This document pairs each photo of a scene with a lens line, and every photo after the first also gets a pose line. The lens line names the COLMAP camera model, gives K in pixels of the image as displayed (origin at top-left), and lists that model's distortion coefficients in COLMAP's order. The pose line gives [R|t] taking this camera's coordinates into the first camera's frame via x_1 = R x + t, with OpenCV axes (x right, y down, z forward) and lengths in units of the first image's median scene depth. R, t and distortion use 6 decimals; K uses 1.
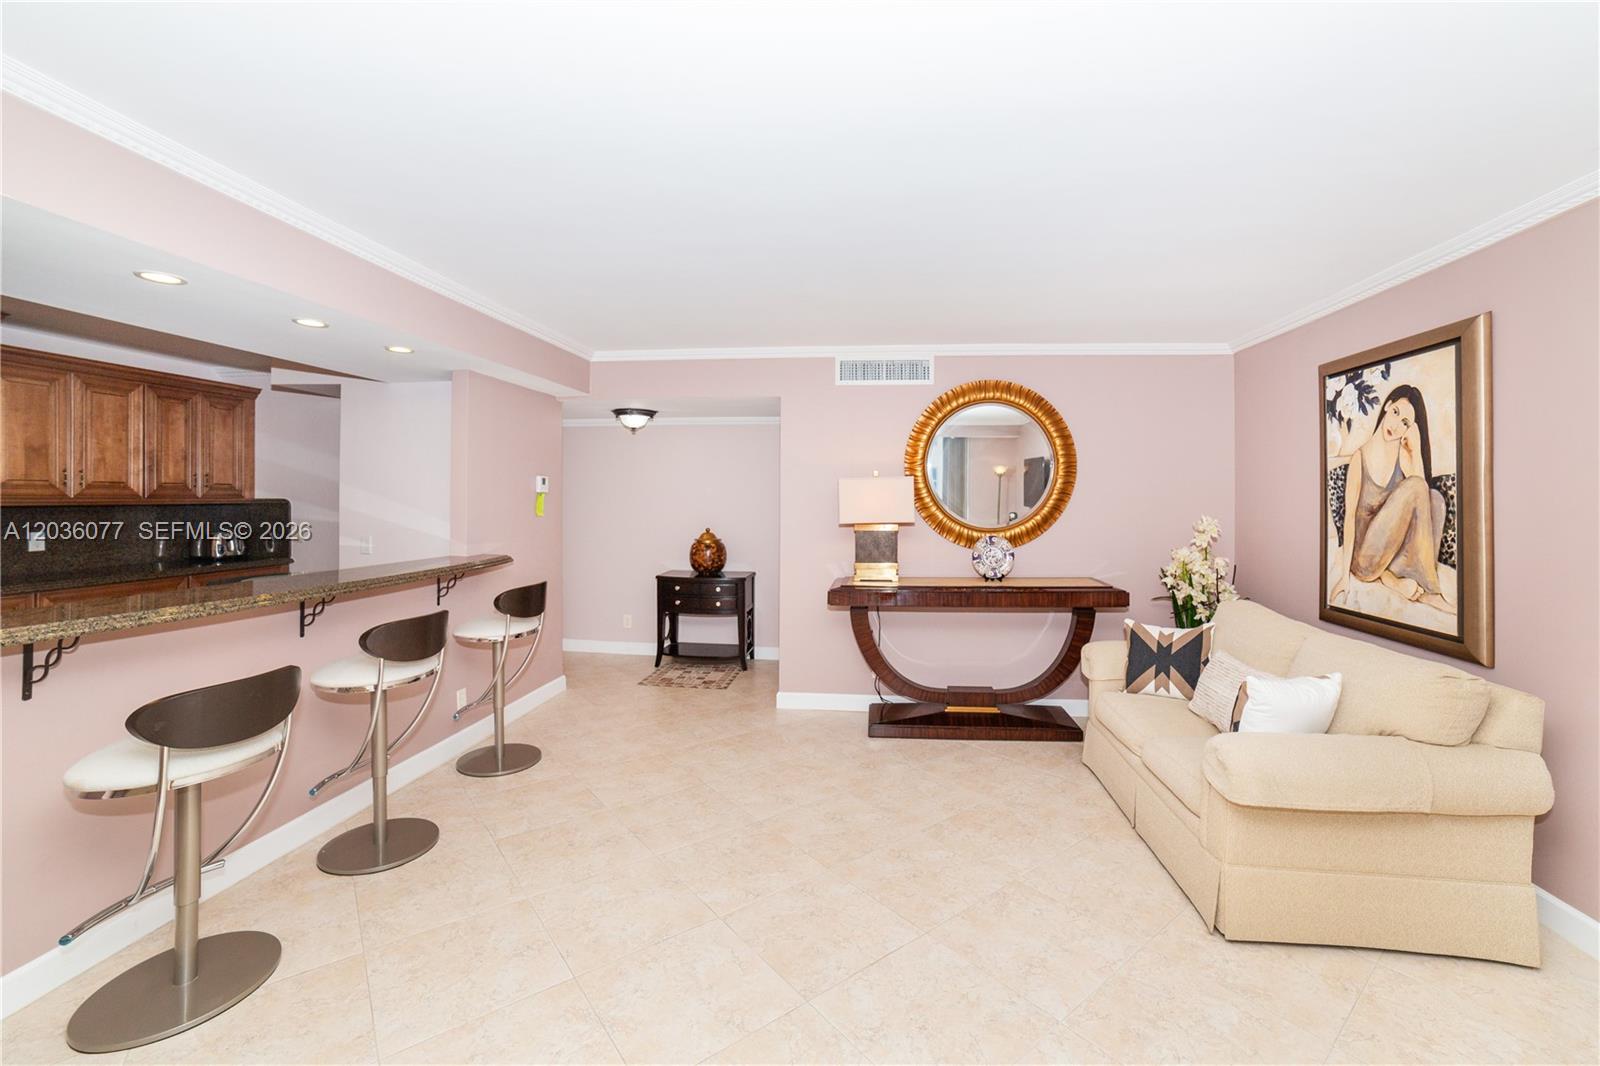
lens RADIAL K [[677.8, 0, 808.1], [0, 677.8, 507.3], [0, 0, 1]] dist [-0.002392, -0.000033]
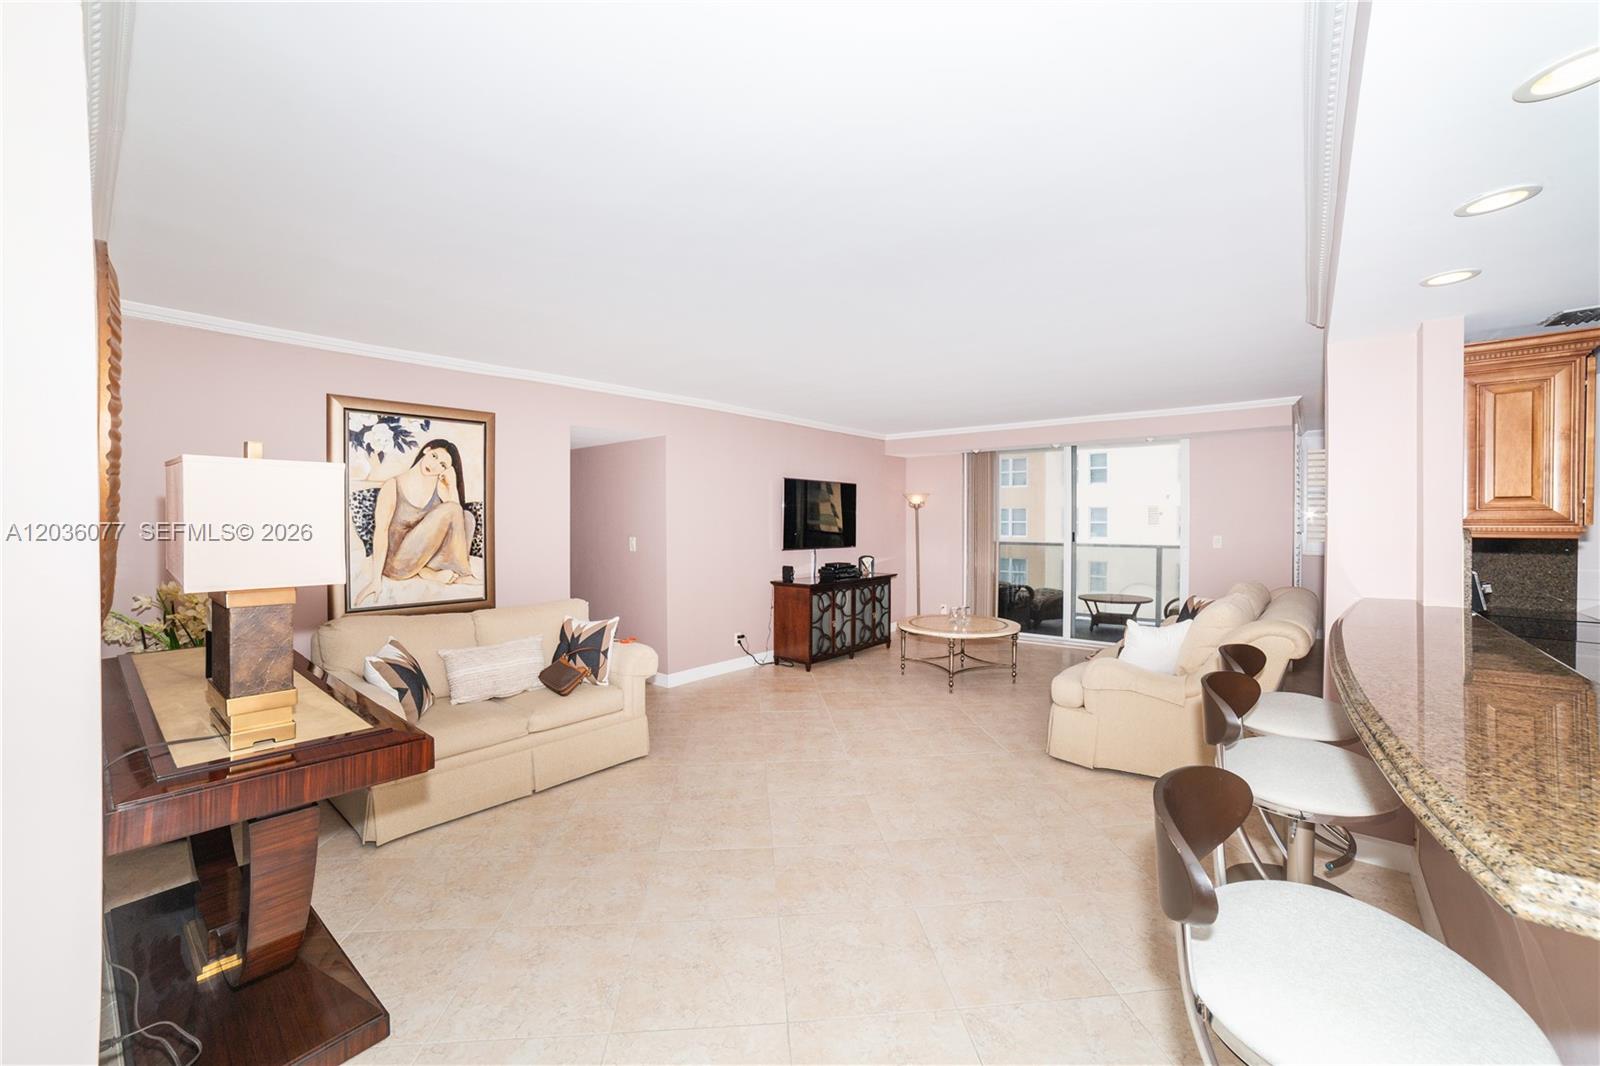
lens RADIAL K [[677.8, 0, 808.1], [0, 677.8, 507.3], [0, 0, 1]] dist [-0.002392, -0.000033]
pose [[-0.847422, -0.000651, 0.530920, -0.548166], [0.000729, 0.999997, 0.002391, -0.033583], [-0.530920, 0.002413, -0.847419, 1.734623]]
